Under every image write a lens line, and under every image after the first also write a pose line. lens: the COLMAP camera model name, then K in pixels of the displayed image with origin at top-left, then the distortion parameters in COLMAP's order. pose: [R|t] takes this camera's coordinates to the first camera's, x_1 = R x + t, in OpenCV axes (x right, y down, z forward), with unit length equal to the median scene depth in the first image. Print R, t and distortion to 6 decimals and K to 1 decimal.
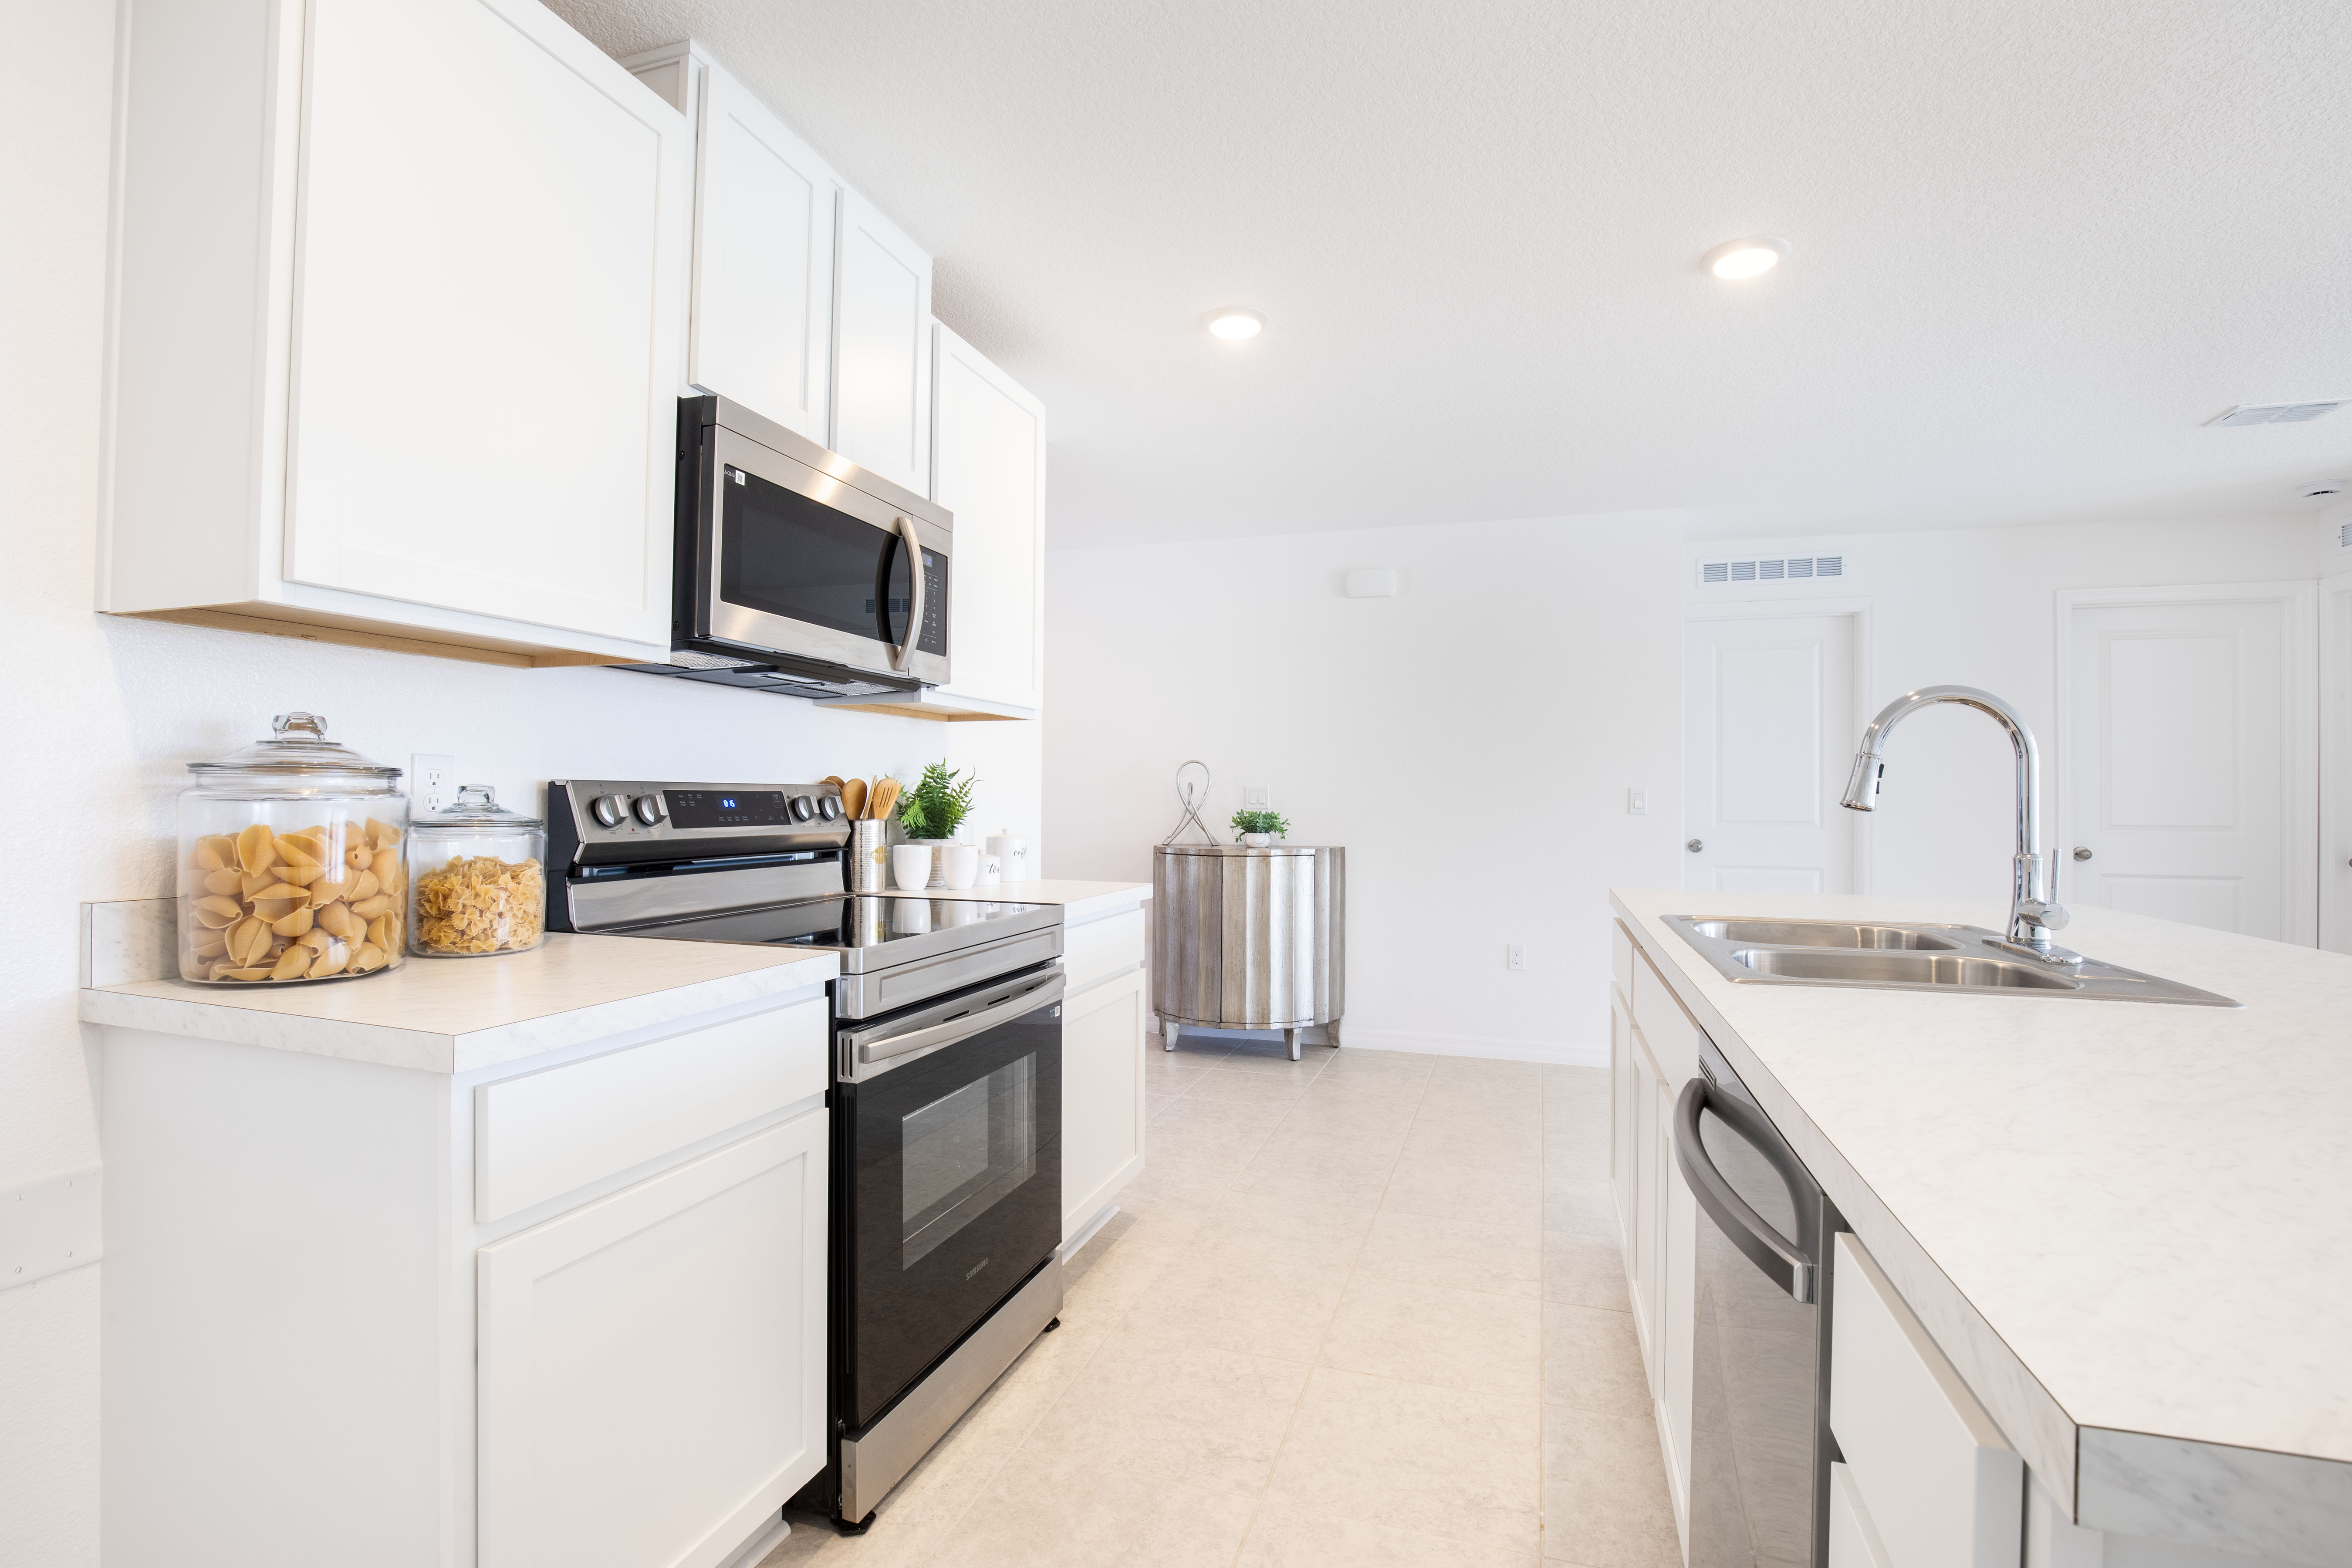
lens RADIAL K [[1100.8, 0, 1176.0], [0, 1100.8, 784.0], [0, 0, 1]] dist [0.000533, -0.000024]
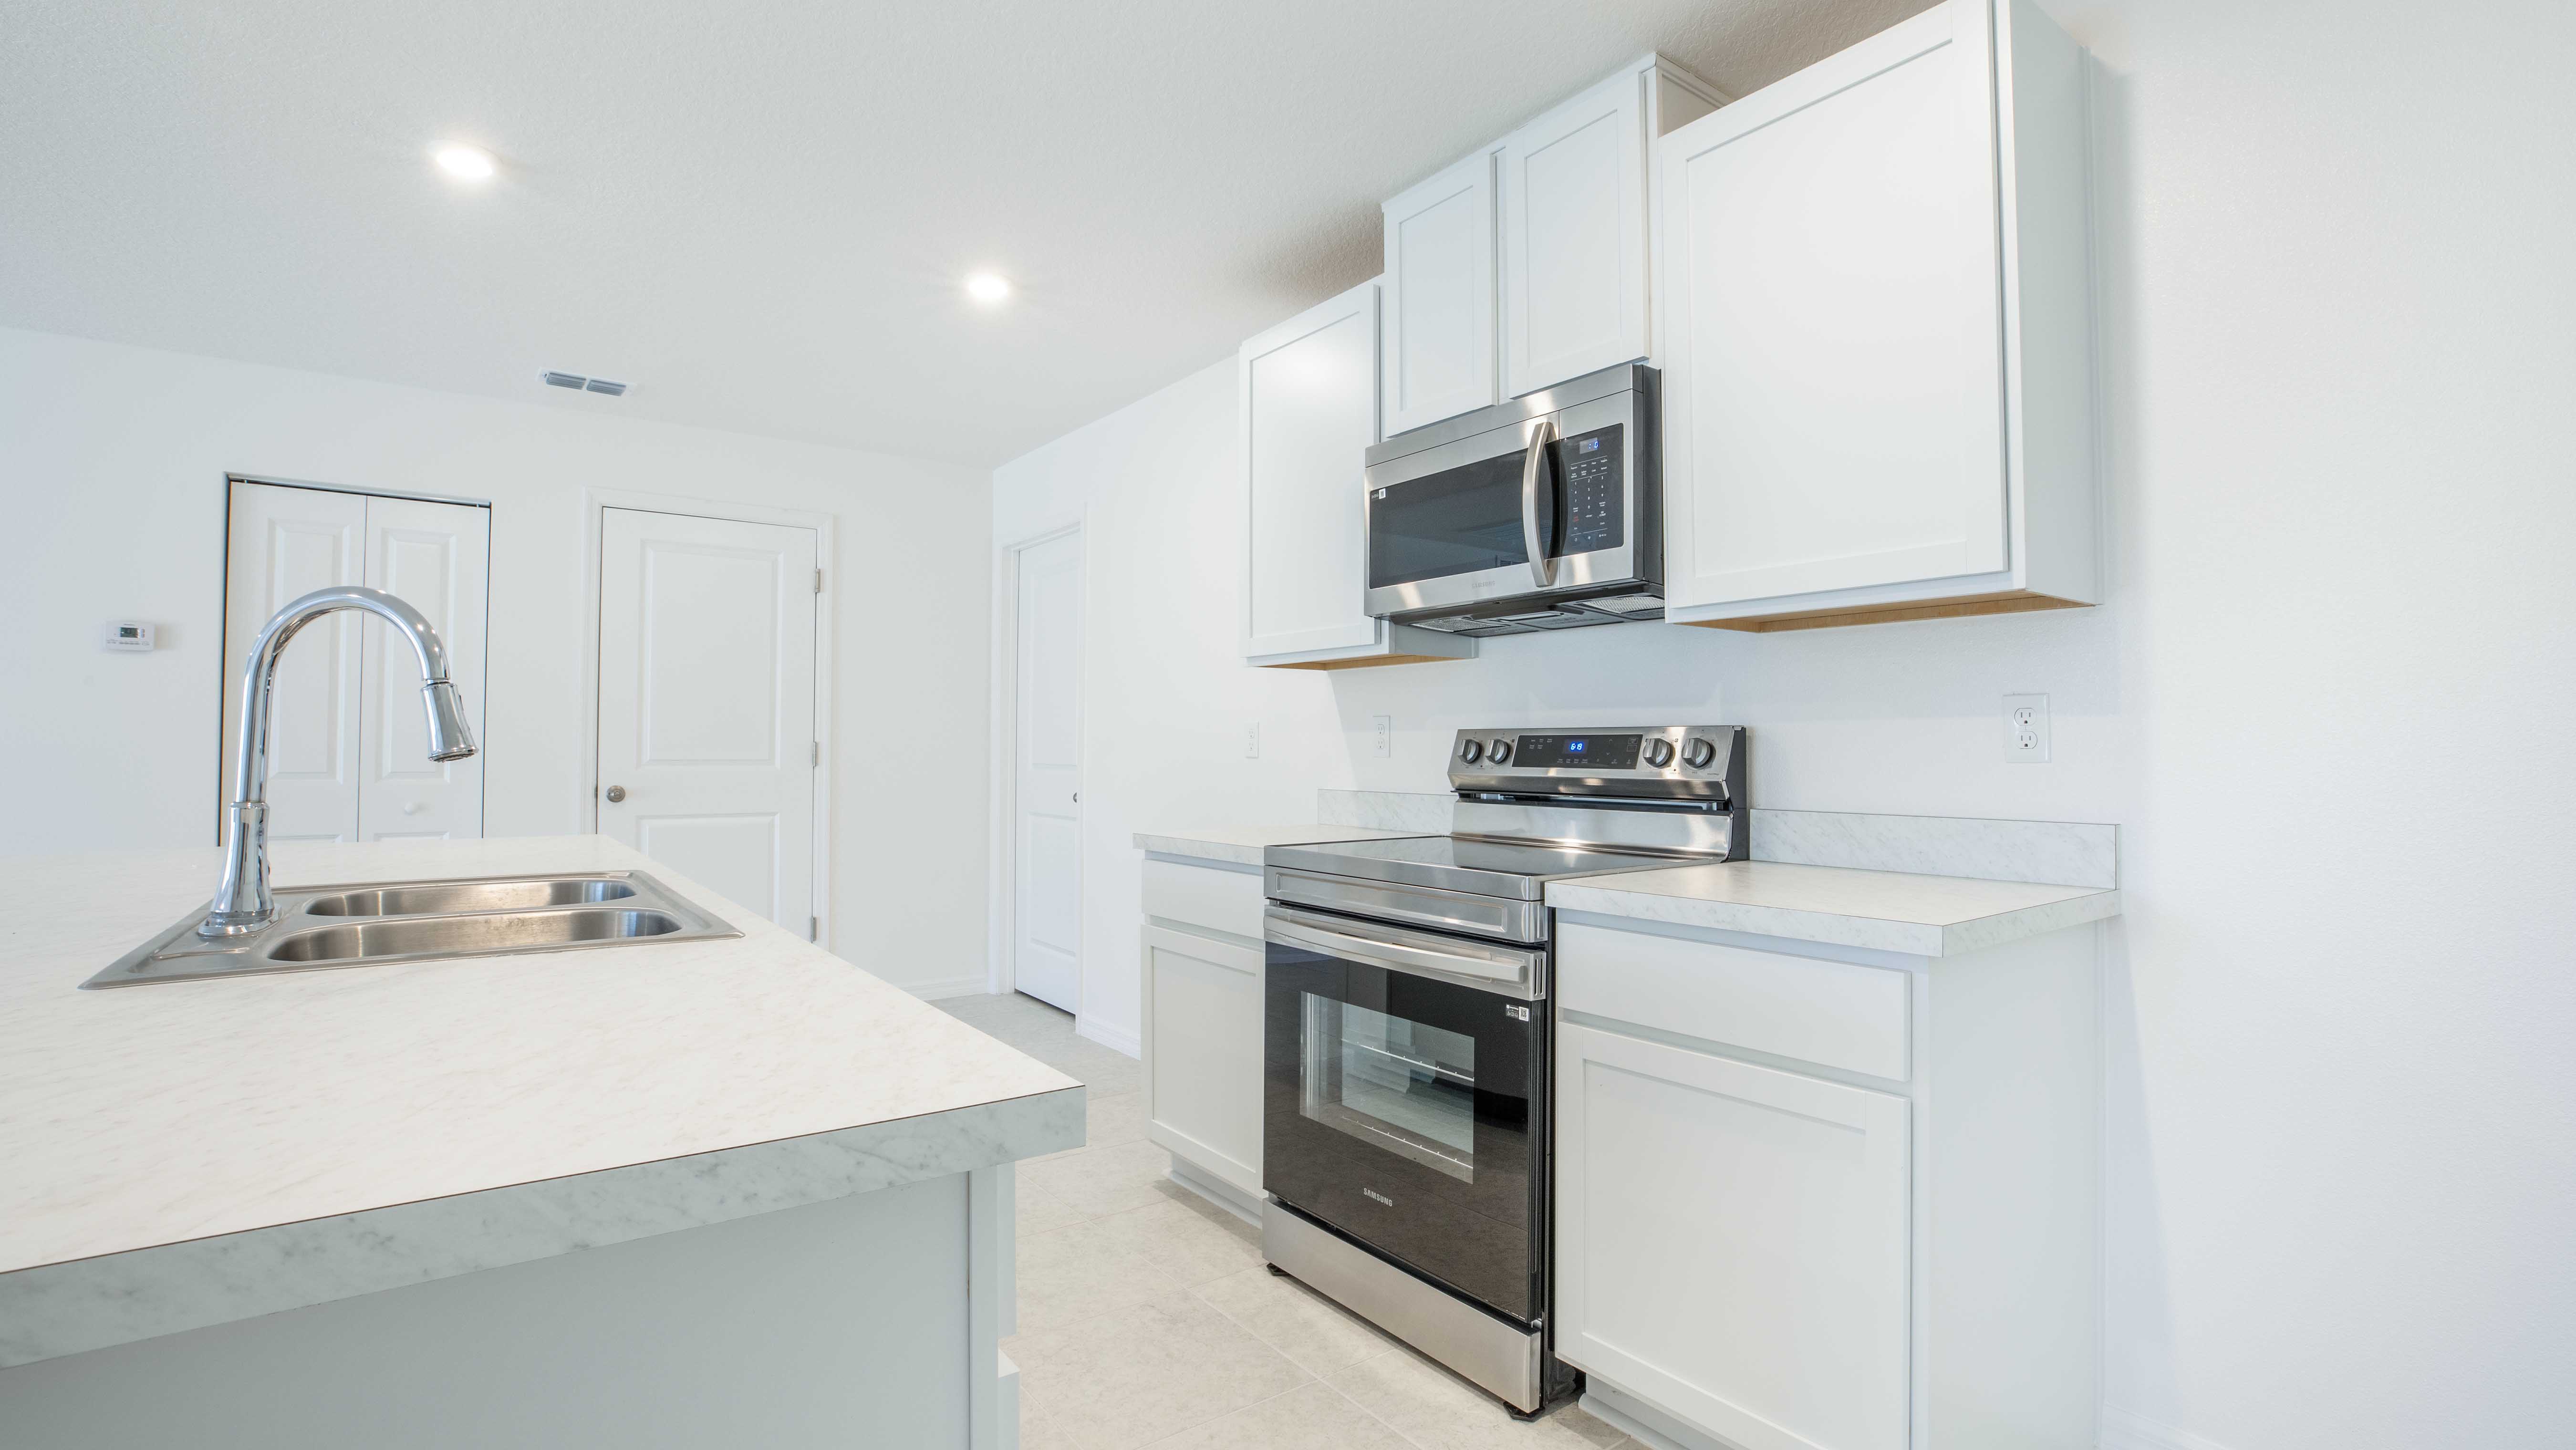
lens RADIAL K [[1211.5, 0, 1288.0], [0, 1211.5, 725.0], [0, 0, 1]] dist [-0.099882, 0.000116]
pose [[-0.595971, -0.025316, -0.802607, 0.672666], [0.008265, 0.999257, -0.037656, 0.038704], [0.802964, -0.029076, -0.595318, 1.499630]]
